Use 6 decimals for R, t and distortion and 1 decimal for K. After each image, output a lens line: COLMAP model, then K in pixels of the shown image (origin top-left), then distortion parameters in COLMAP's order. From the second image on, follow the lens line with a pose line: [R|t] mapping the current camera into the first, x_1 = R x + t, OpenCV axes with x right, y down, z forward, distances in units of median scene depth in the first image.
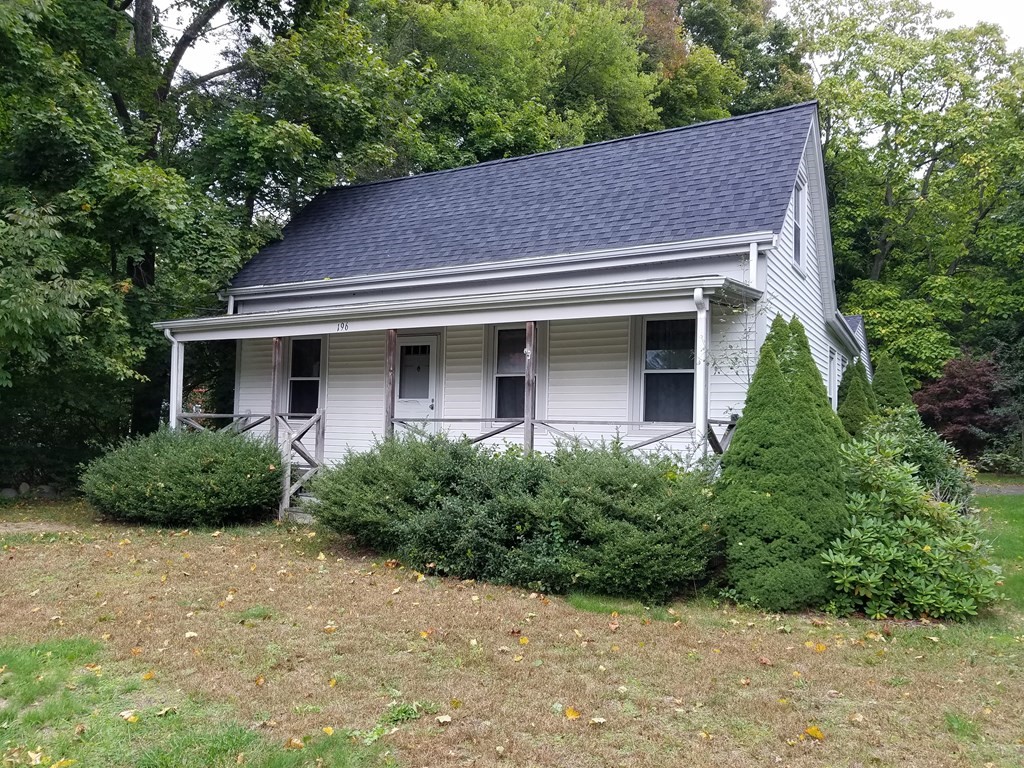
lens RADIAL K [[838.5, 0, 512.0], [0, 838.5, 384.0], [0, 0, 1]] dist [0.139767, -0.296680]
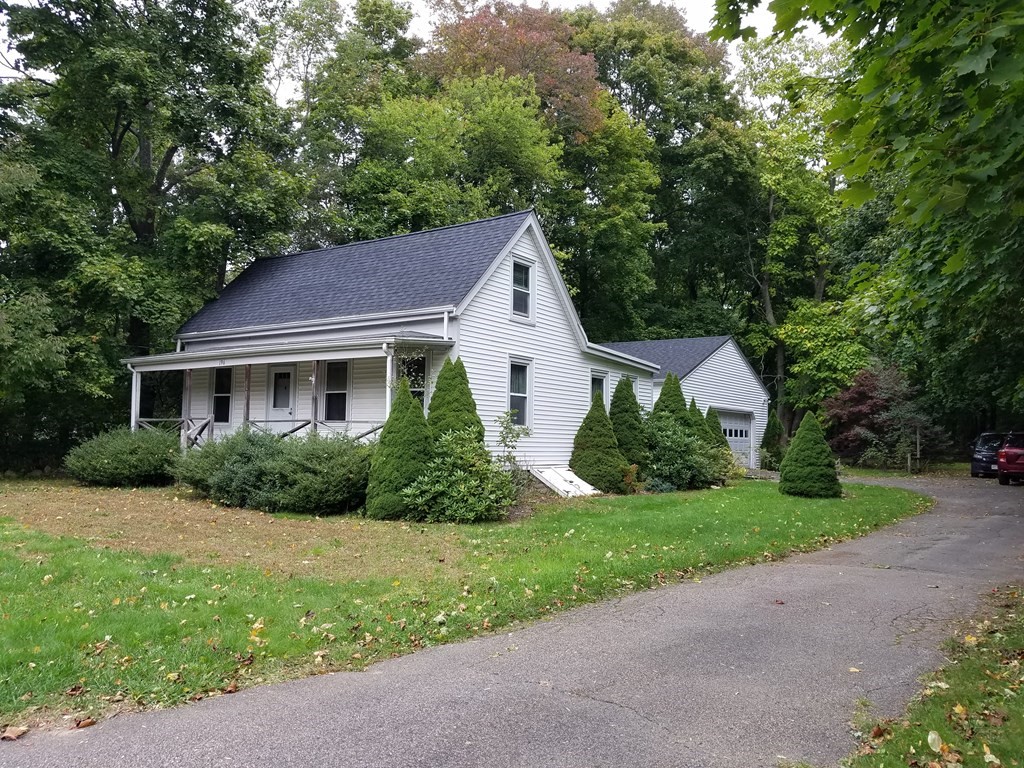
lens RADIAL K [[838.5, 0, 512.0], [0, 838.5, 384.0], [0, 0, 1]] dist [0.139767, -0.296680]
pose [[0.995124, -0.009692, -0.098152, 0.458028], [0.008808, 0.999917, -0.009437, -0.007940], [0.098235, 0.008526, 0.995127, -0.486684]]
